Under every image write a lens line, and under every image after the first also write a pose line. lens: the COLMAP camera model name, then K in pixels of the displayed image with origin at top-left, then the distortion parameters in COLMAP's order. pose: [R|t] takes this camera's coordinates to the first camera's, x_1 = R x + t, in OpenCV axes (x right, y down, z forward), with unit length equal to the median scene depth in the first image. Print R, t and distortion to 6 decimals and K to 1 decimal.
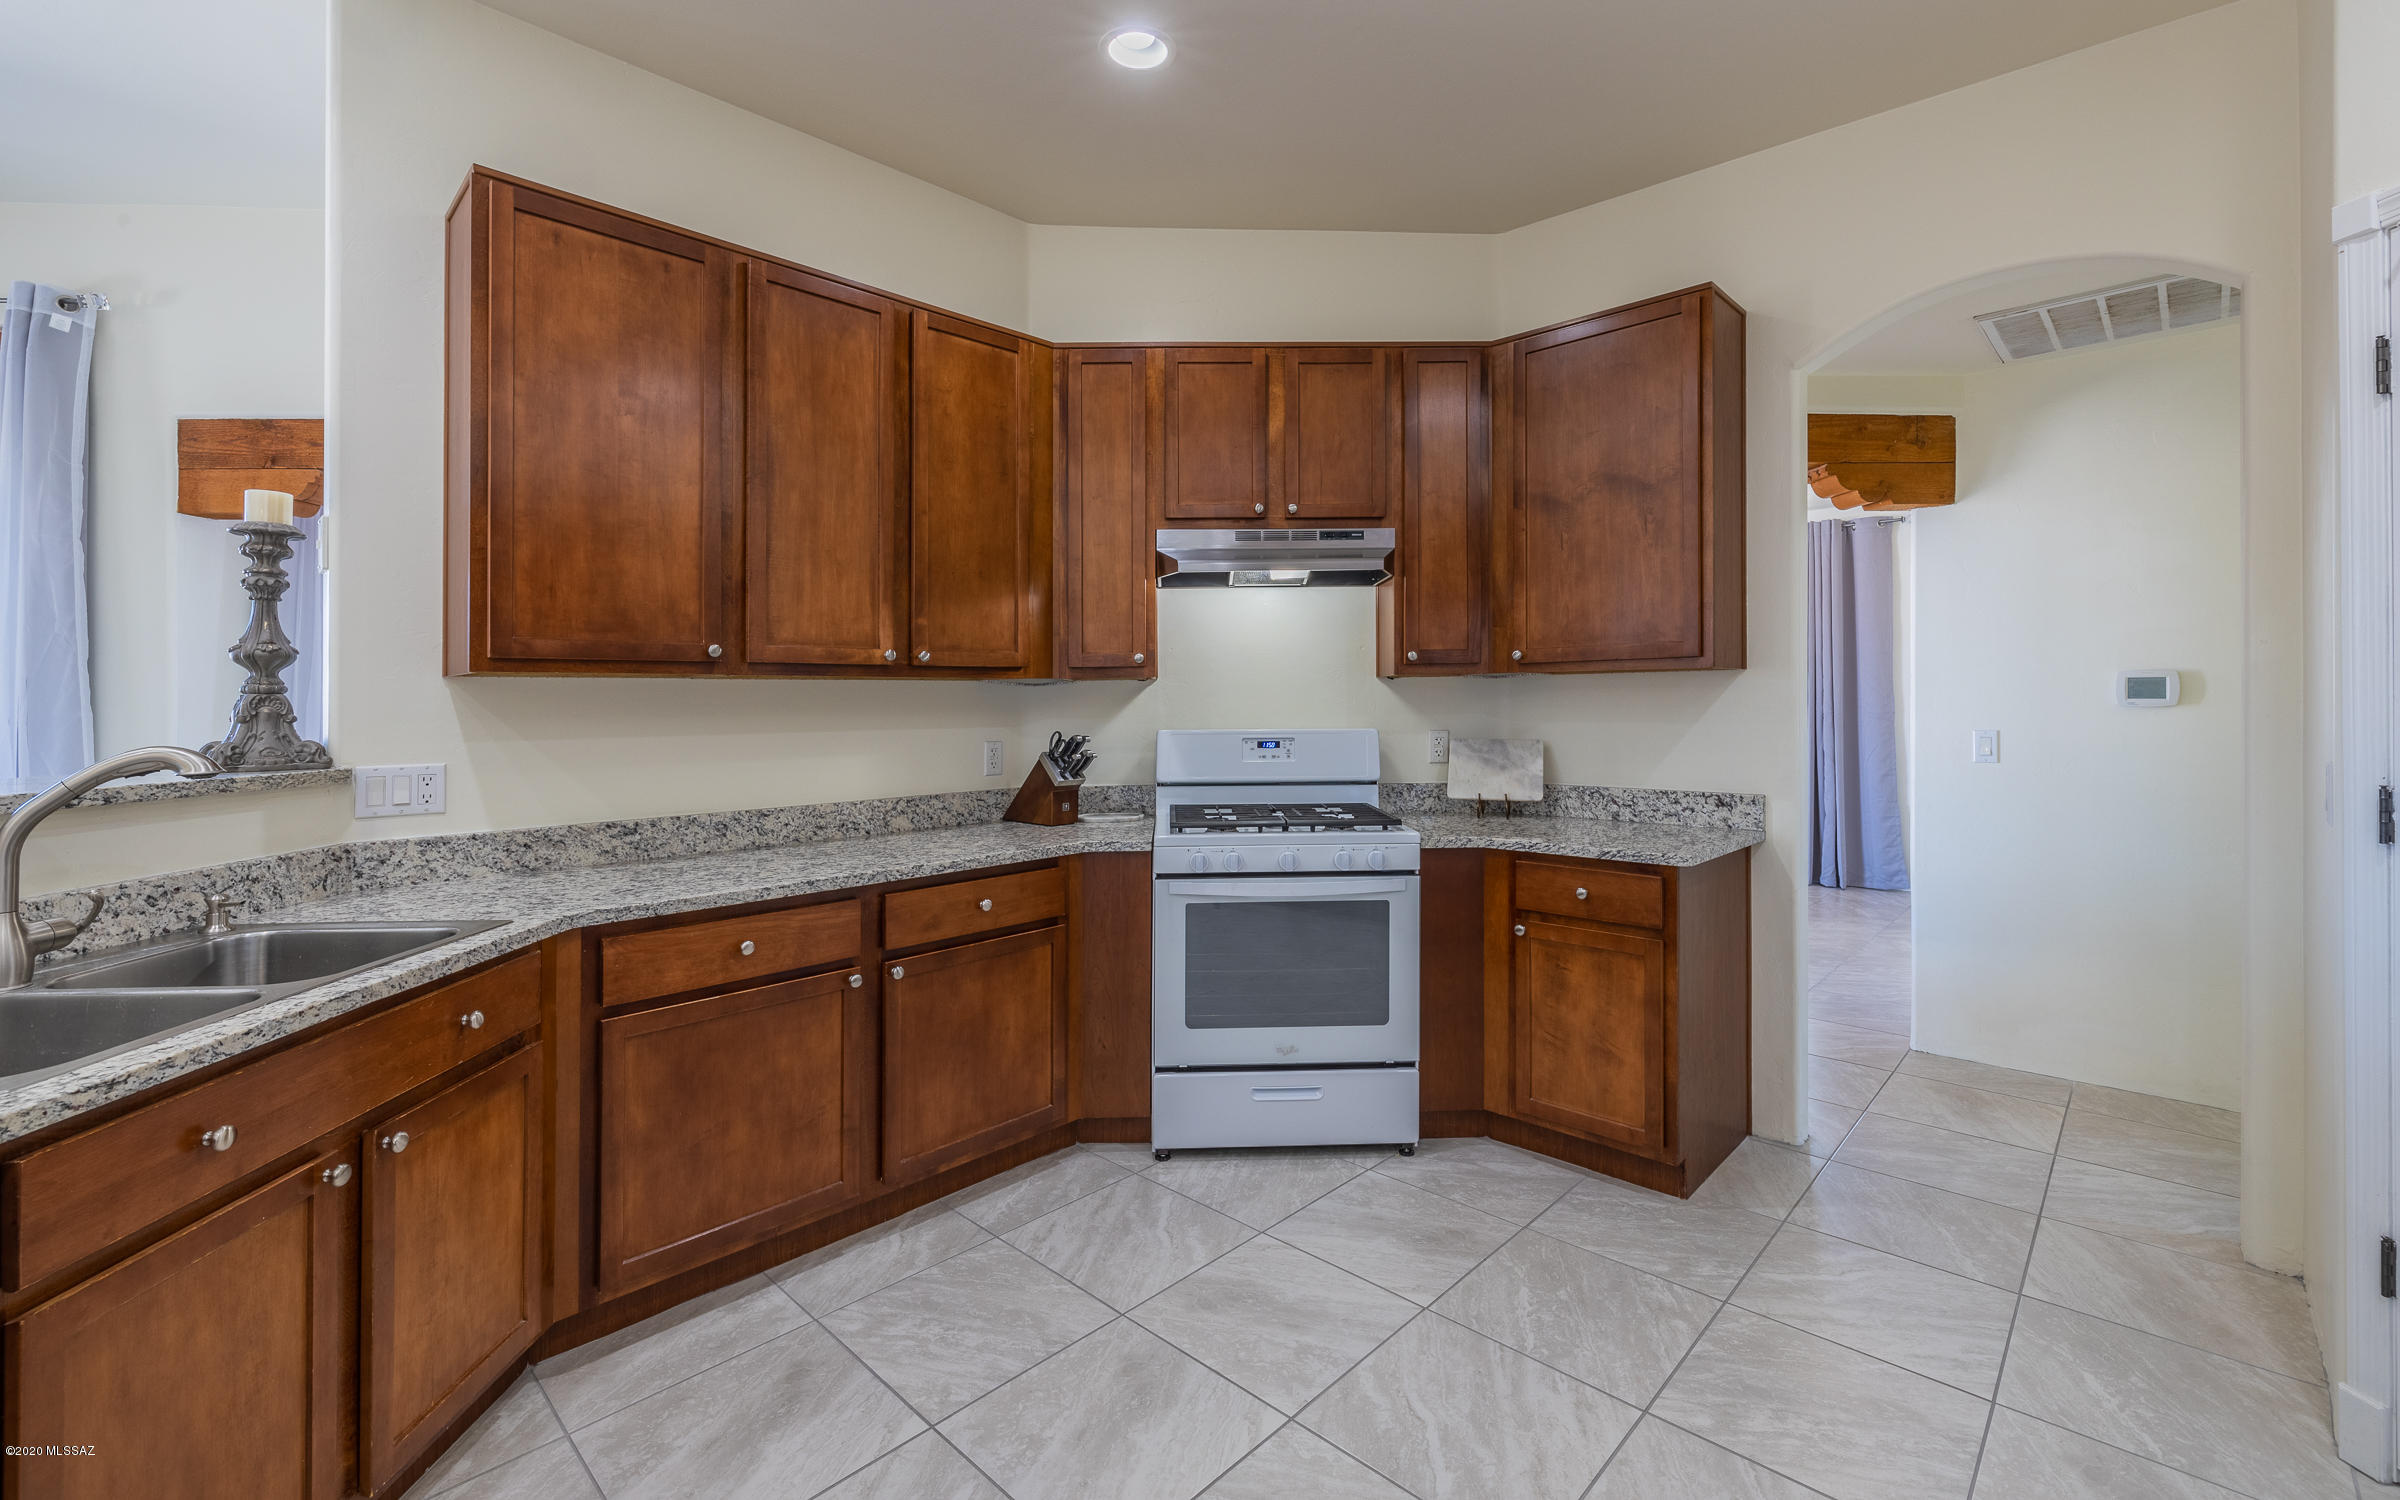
lens RADIAL K [[1006.2, 0, 1193.4], [0, 1006.2, 695.4], [0, 0, 1]] dist [-0.000774, 0.000365]
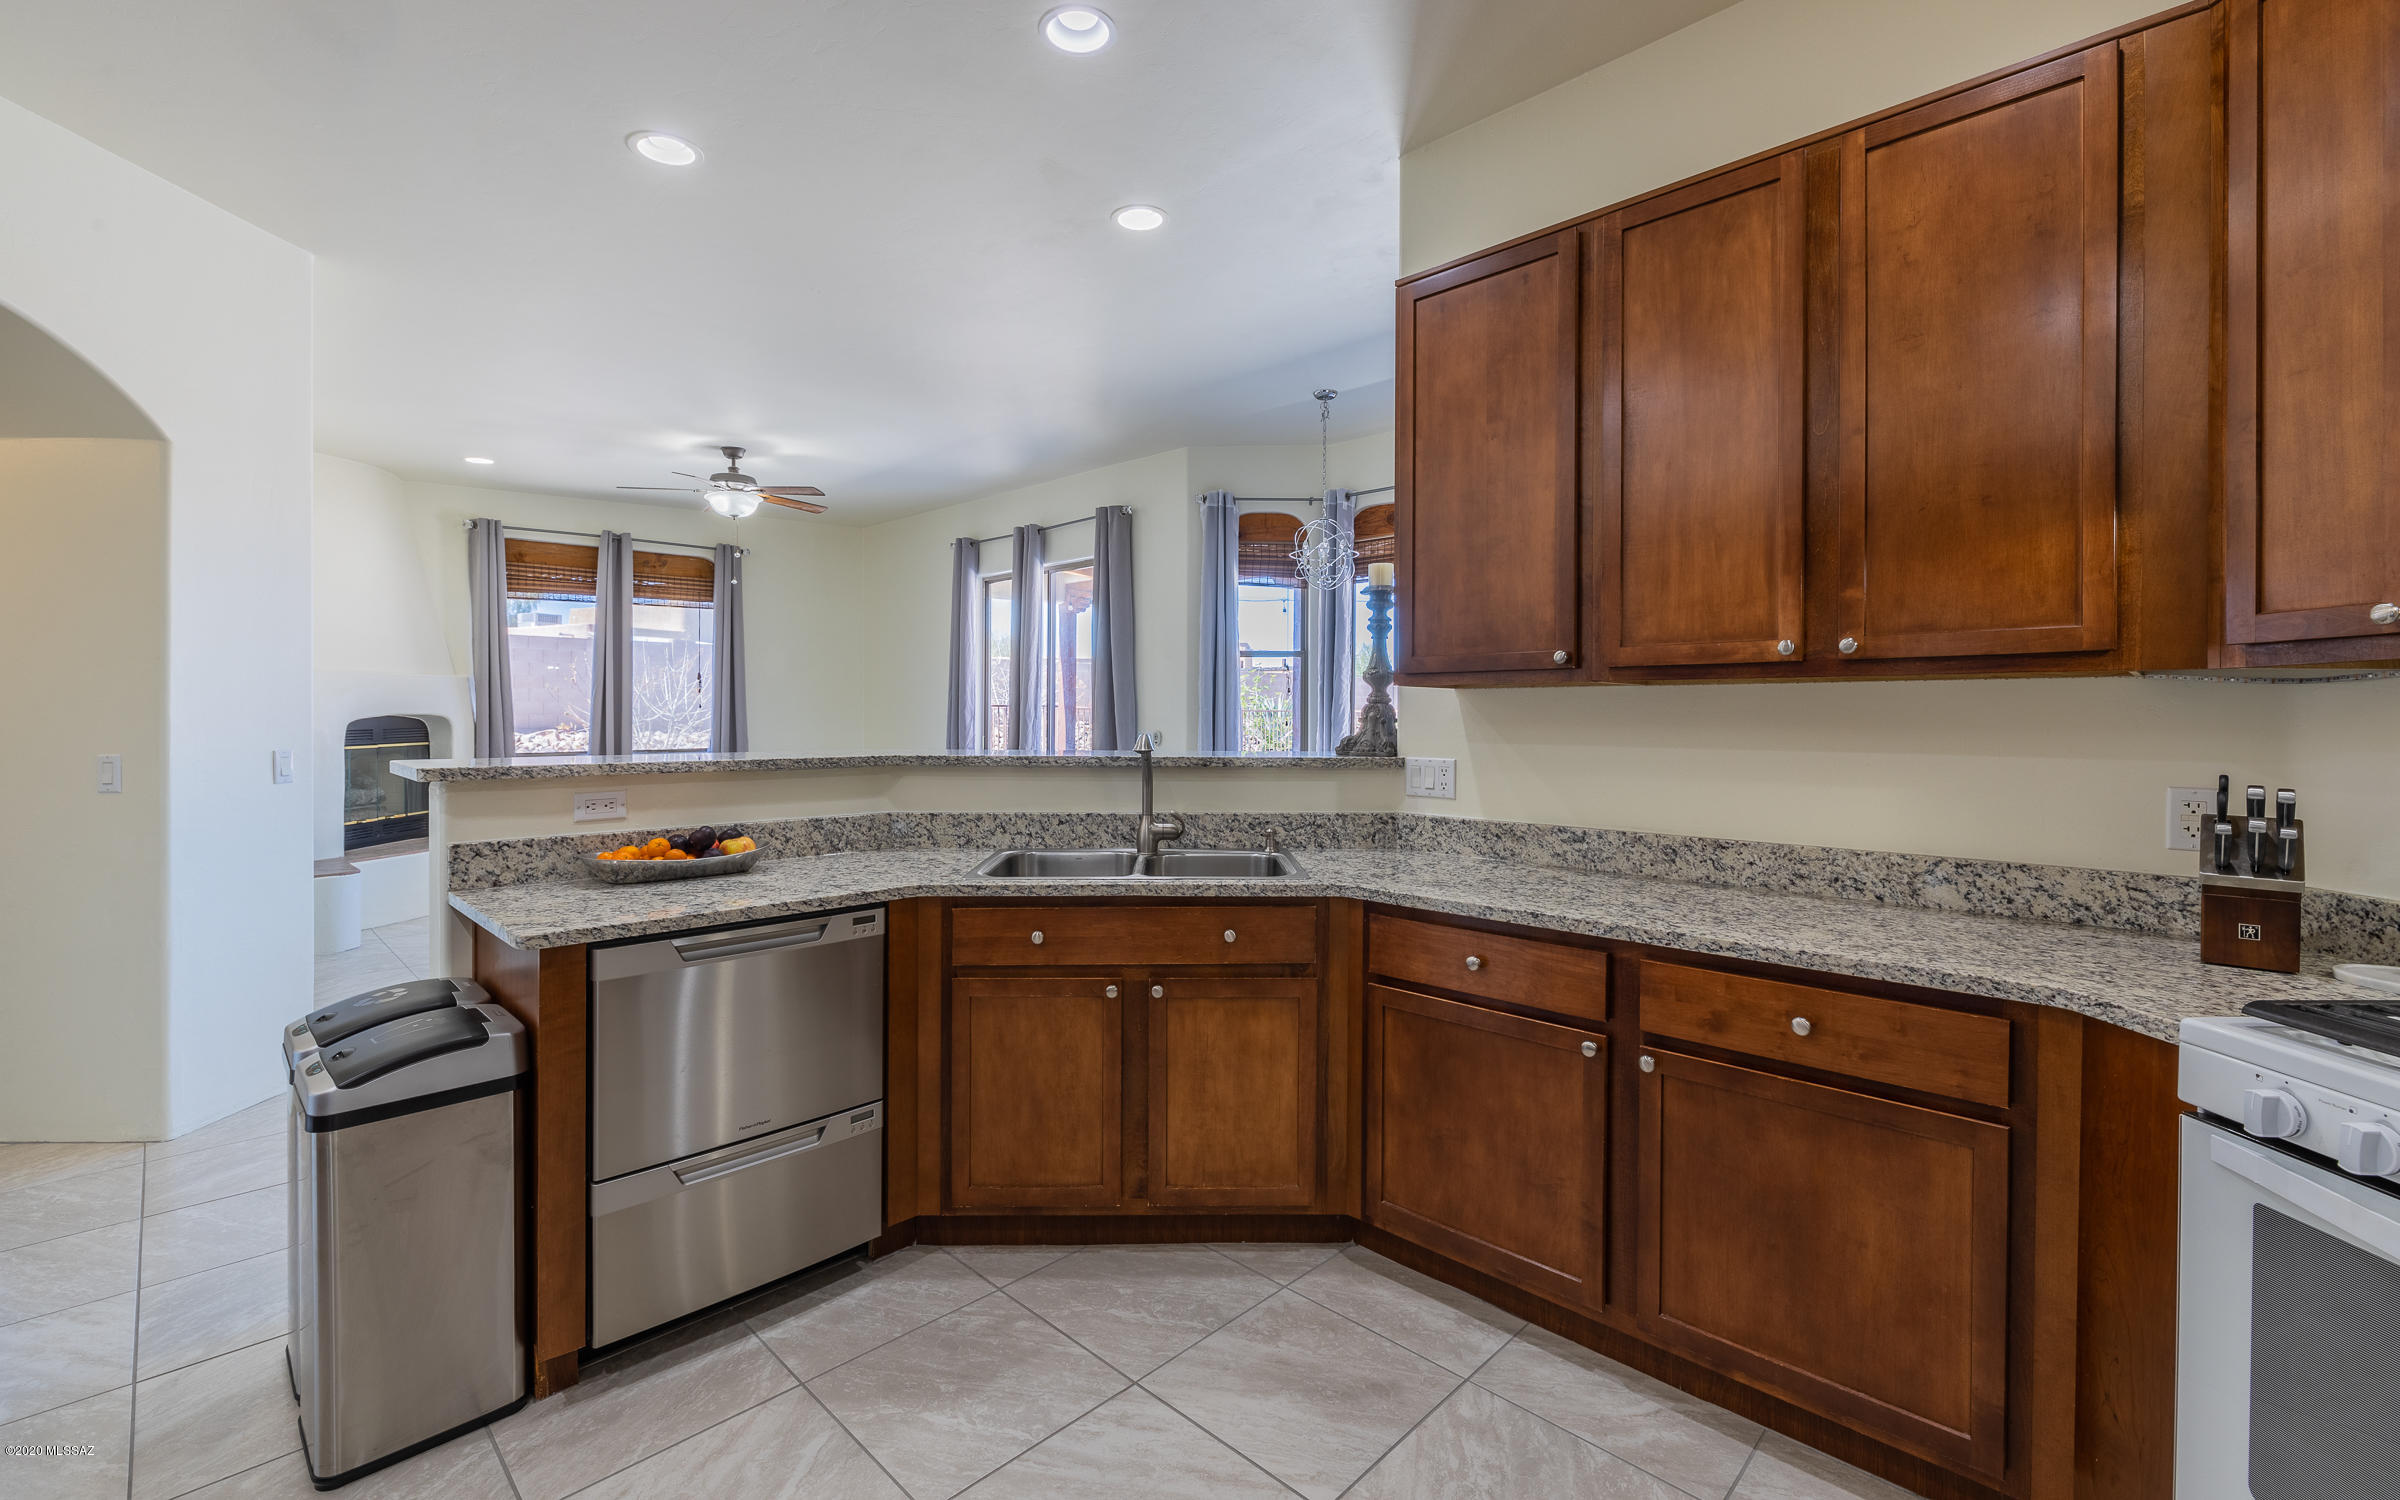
lens RADIAL K [[1018.6, 0, 1191.7], [0, 1018.6, 706.6], [0, 0, 1]] dist [-0.002045, -0.000154]
pose [[-0.006442, 0.003614, -0.999973, 0.486531], [0.004372, 0.999984, 0.003586, -0.002469], [0.999970, -0.004349, -0.006457, 0.656984]]
